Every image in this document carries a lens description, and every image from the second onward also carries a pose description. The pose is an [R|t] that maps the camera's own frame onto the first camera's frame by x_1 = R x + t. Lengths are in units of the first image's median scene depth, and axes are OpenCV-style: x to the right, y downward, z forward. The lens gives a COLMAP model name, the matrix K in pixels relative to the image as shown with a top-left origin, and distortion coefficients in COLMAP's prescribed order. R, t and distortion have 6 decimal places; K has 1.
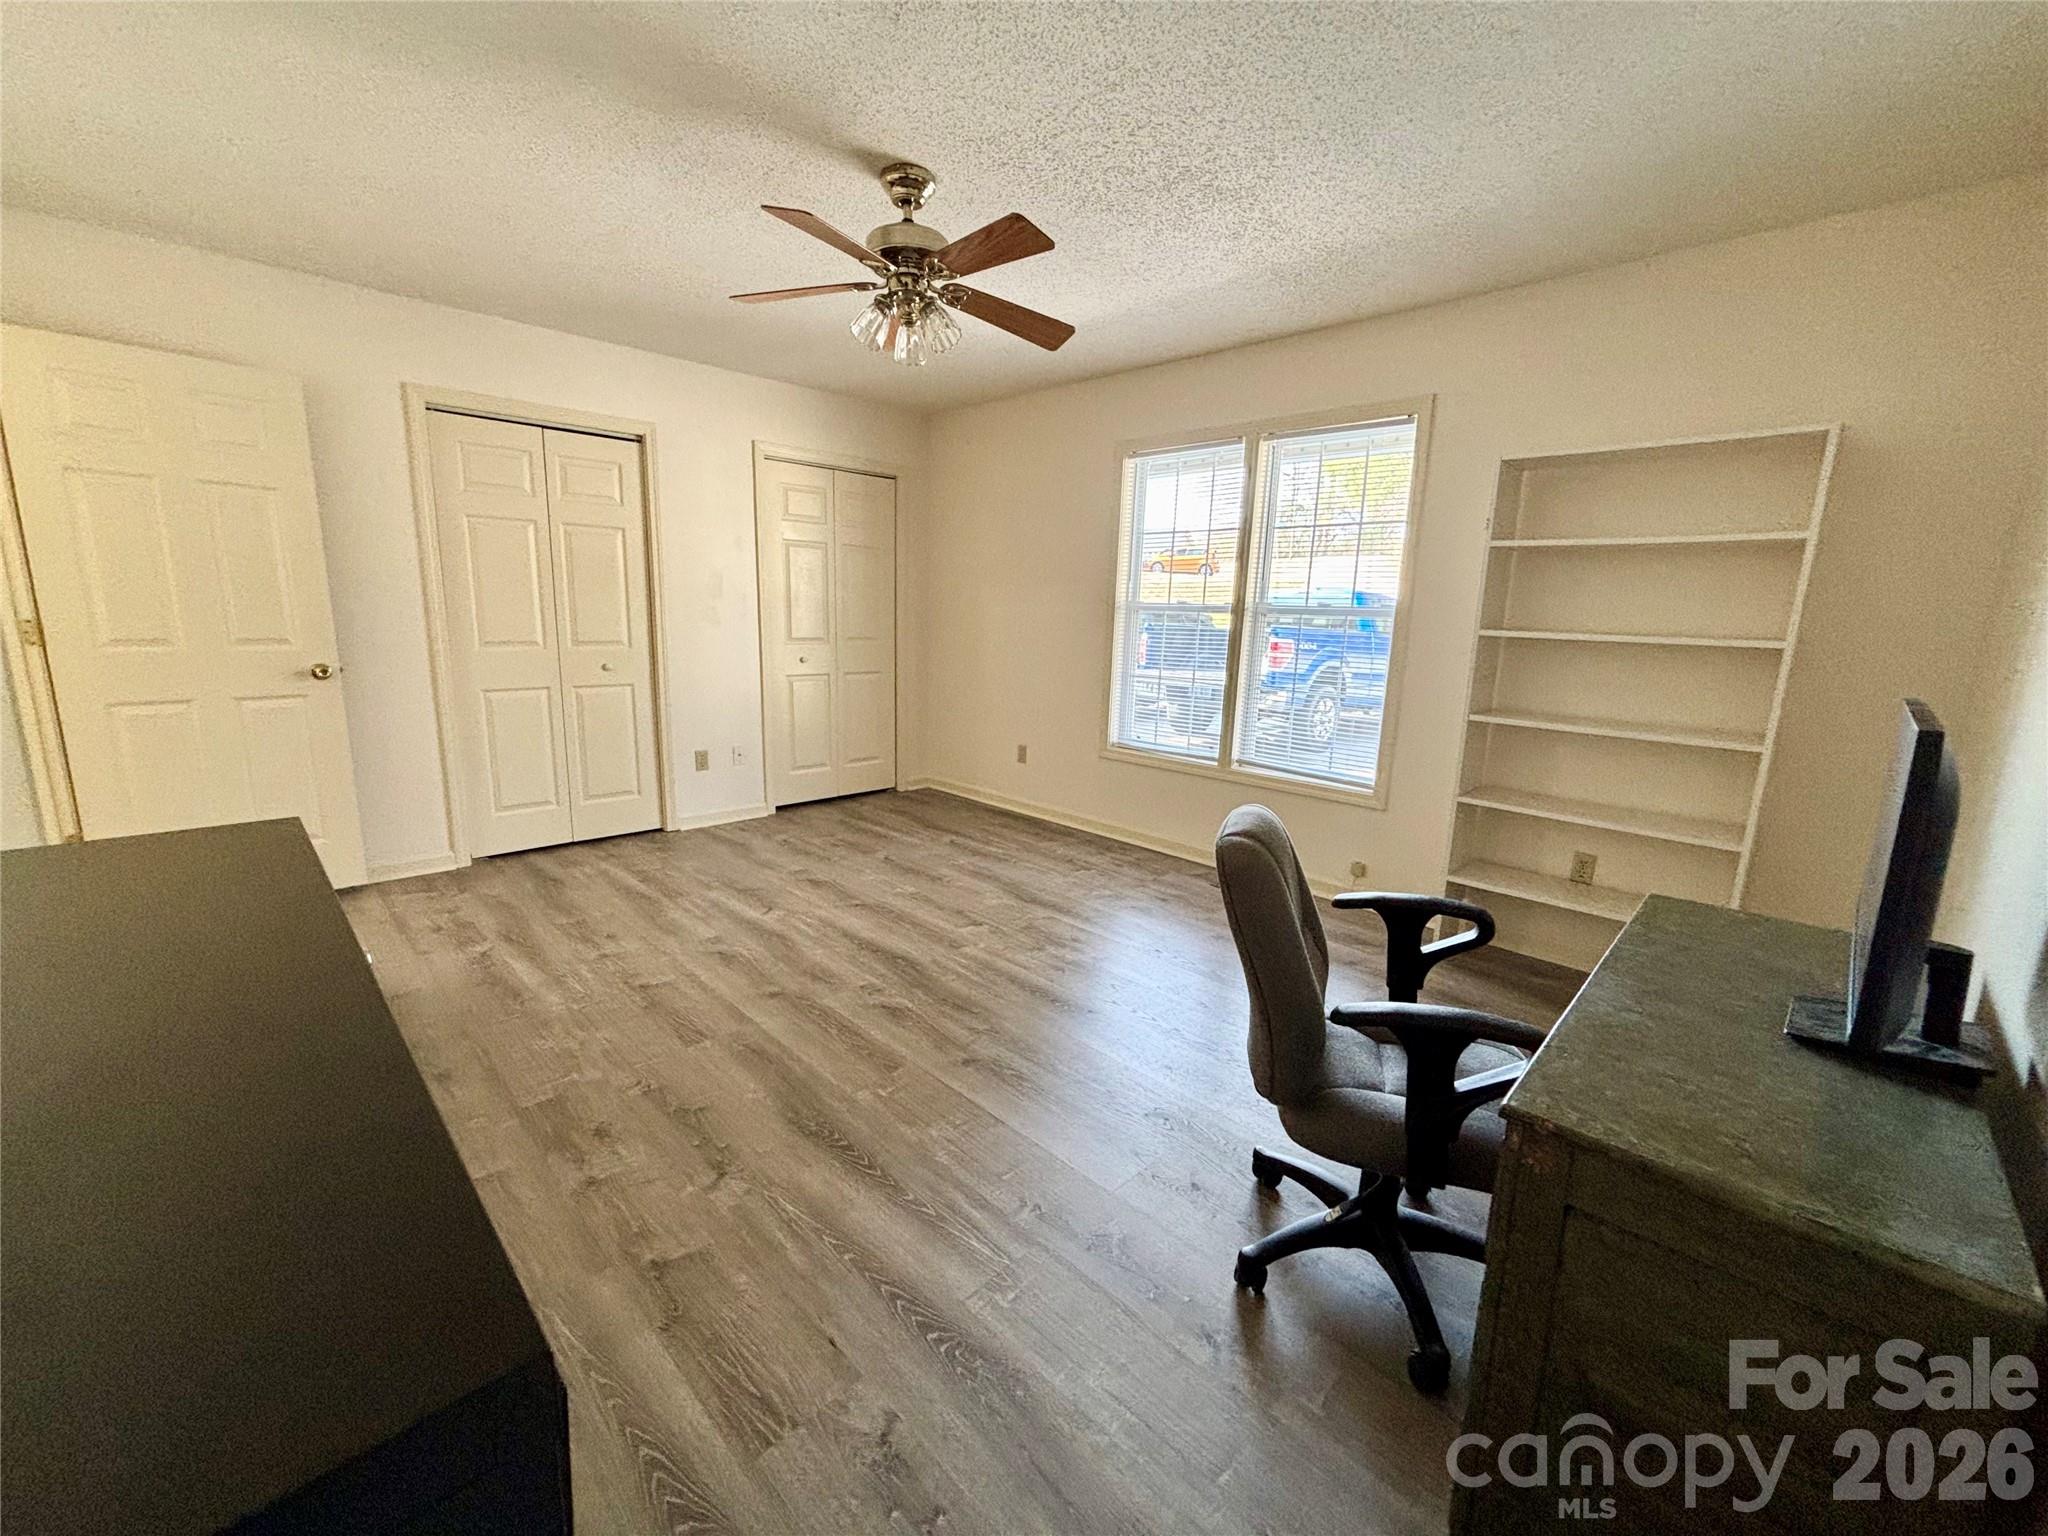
lens RADIAL K [[798.5, 0, 1020.6], [0, 798.5, 765.7], [0, 0, 1]] dist [-0.014154, 0.000049]
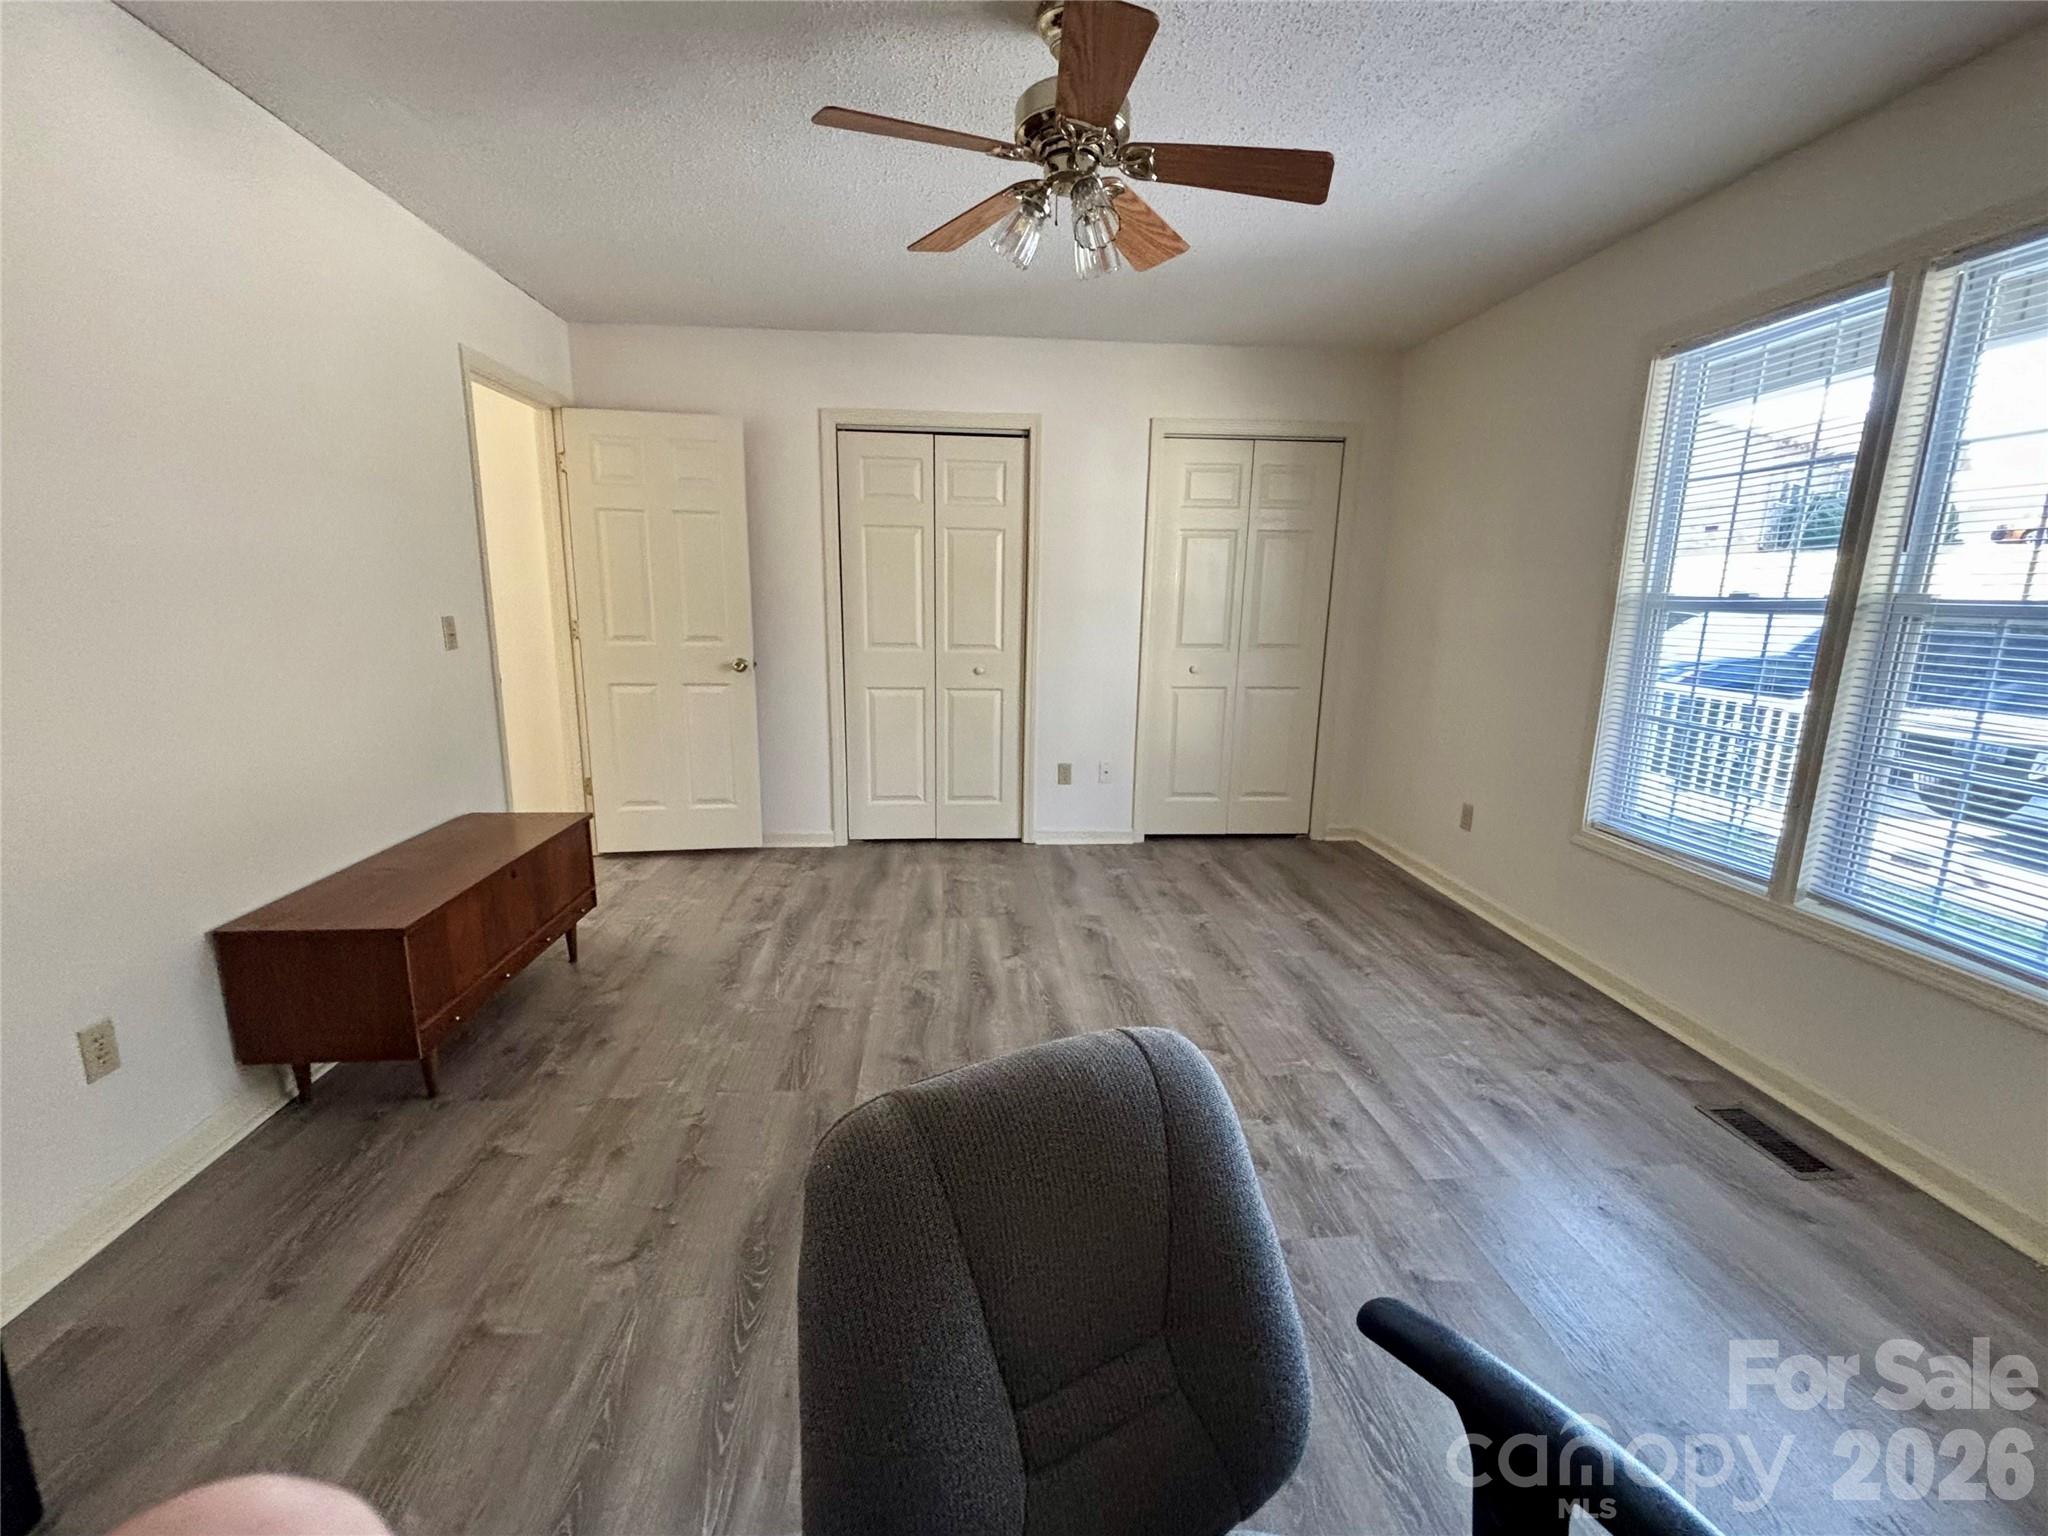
lens RADIAL K [[850.4, 0, 1019.7], [0, 850.4, 767.7], [0, 0, 1]] dist [0.000869, -0.000134]
pose [[0.762702, 0.112926, -0.636815, 0.221088], [-0.117487, 0.992448, 0.035278, -0.049043], [0.635989, 0.047911, 0.770209, 0.232705]]
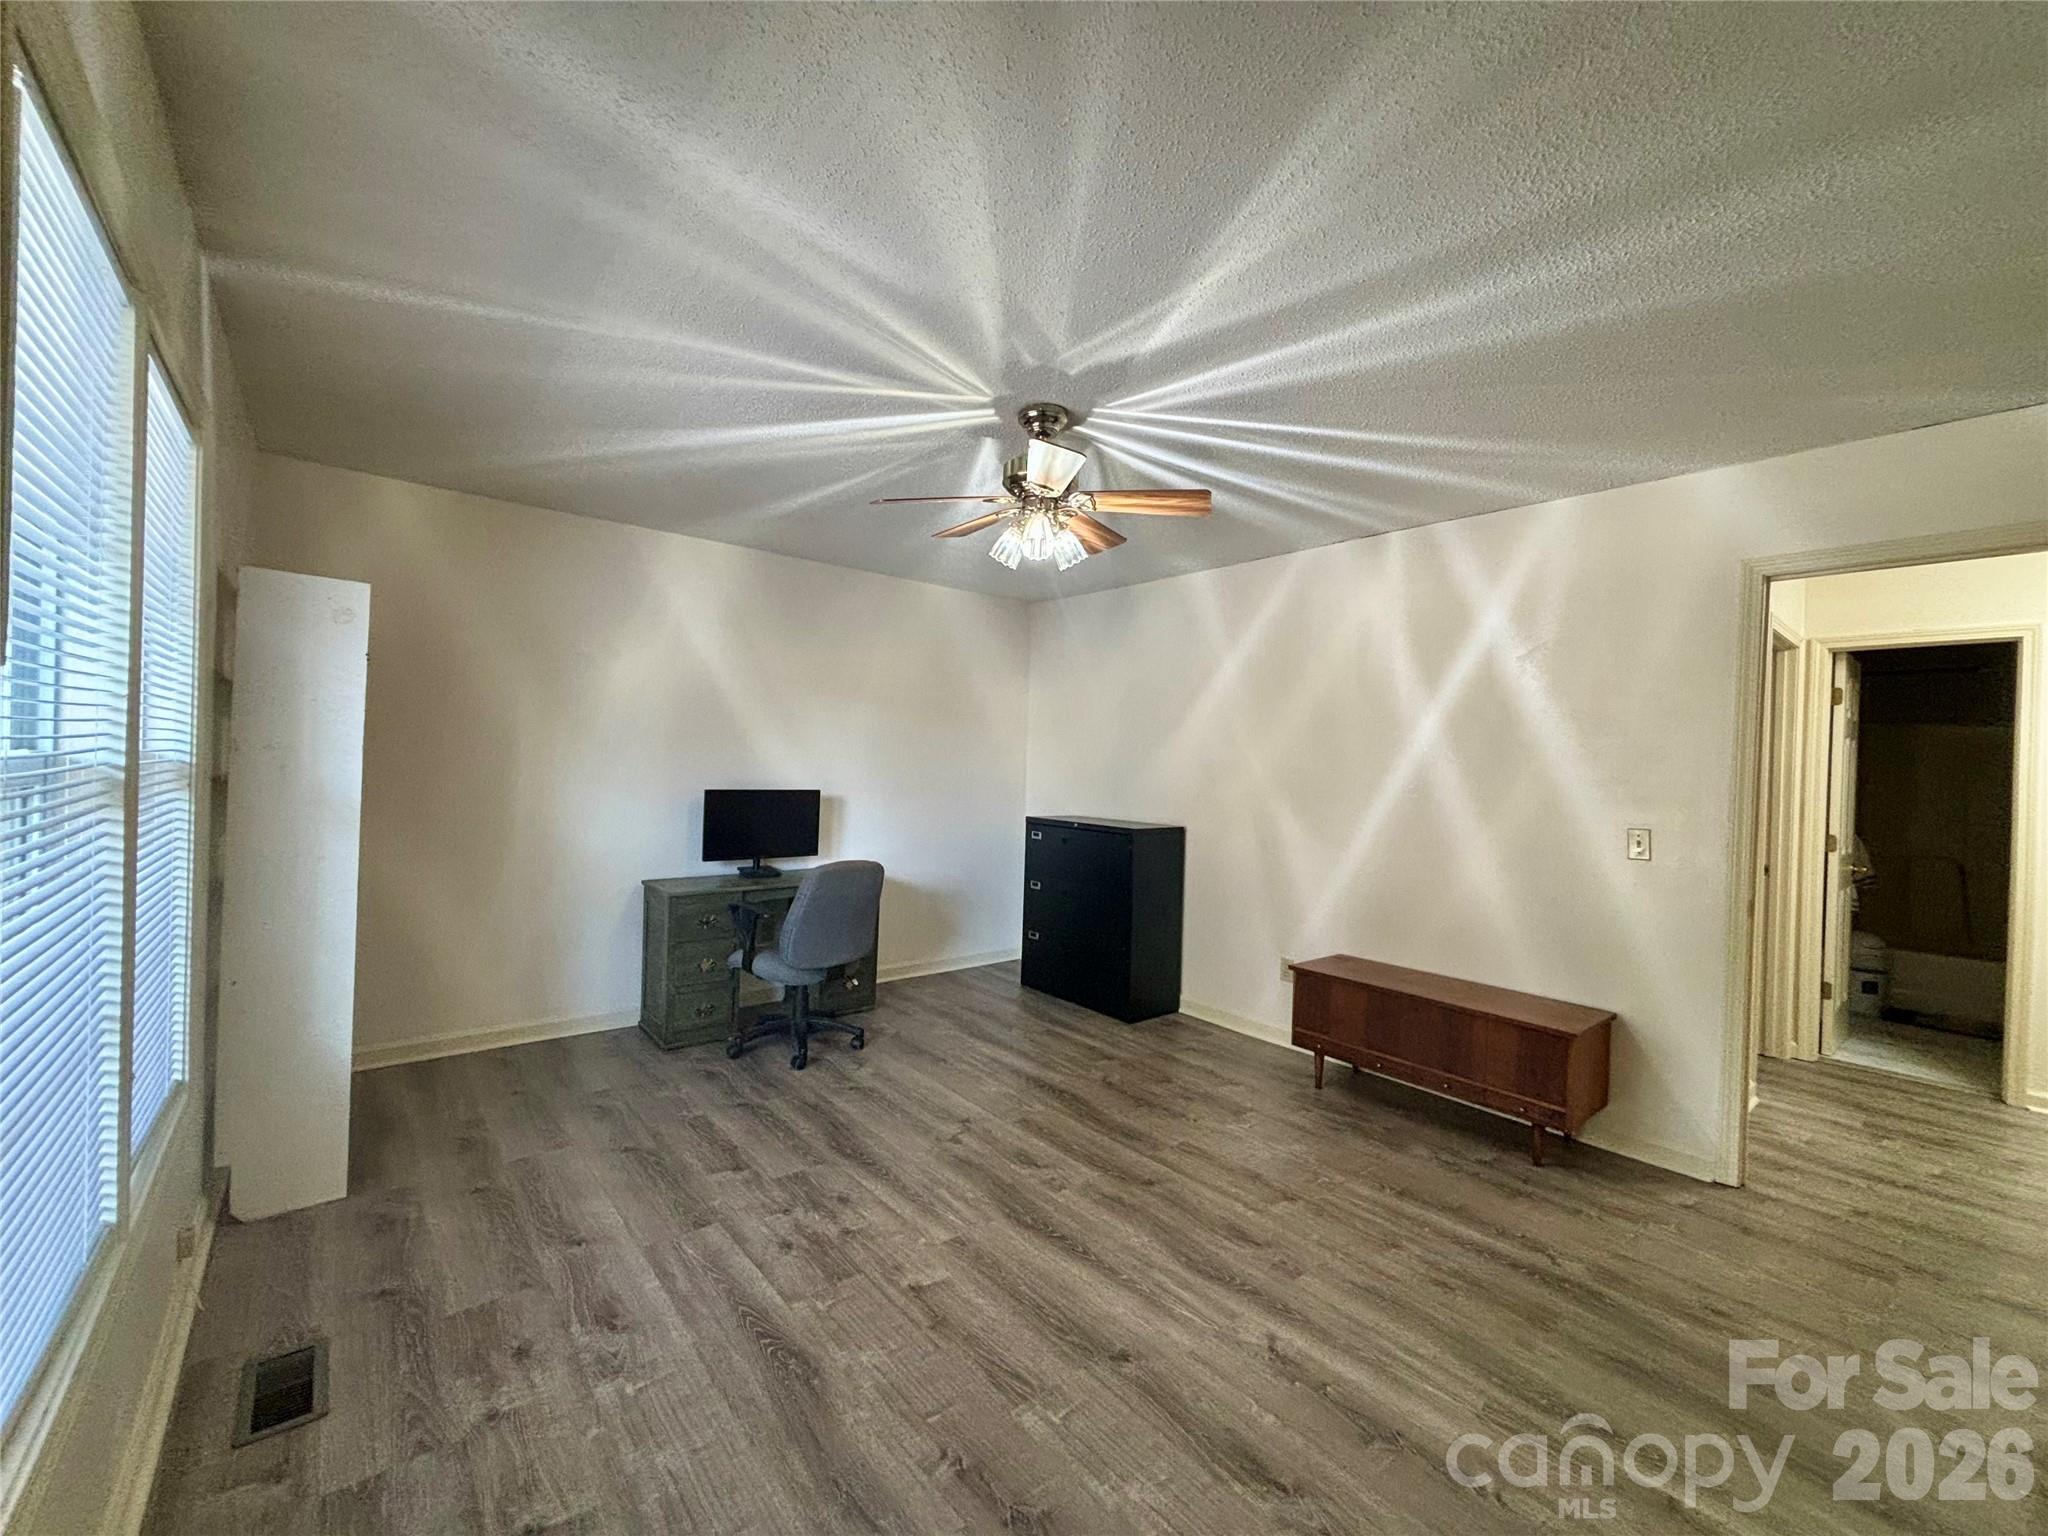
lens RADIAL K [[850.4, 0, 1019.7], [0, 850.4, 767.7], [0, 0, 1]] dist [0.000869, -0.000134]
pose [[-0.993817, -0.060138, 0.093330, -0.142956], [-0.040461, 0.978968, 0.199960, -0.281781], [-0.103392, 0.194948, -0.975349, 1.290741]]
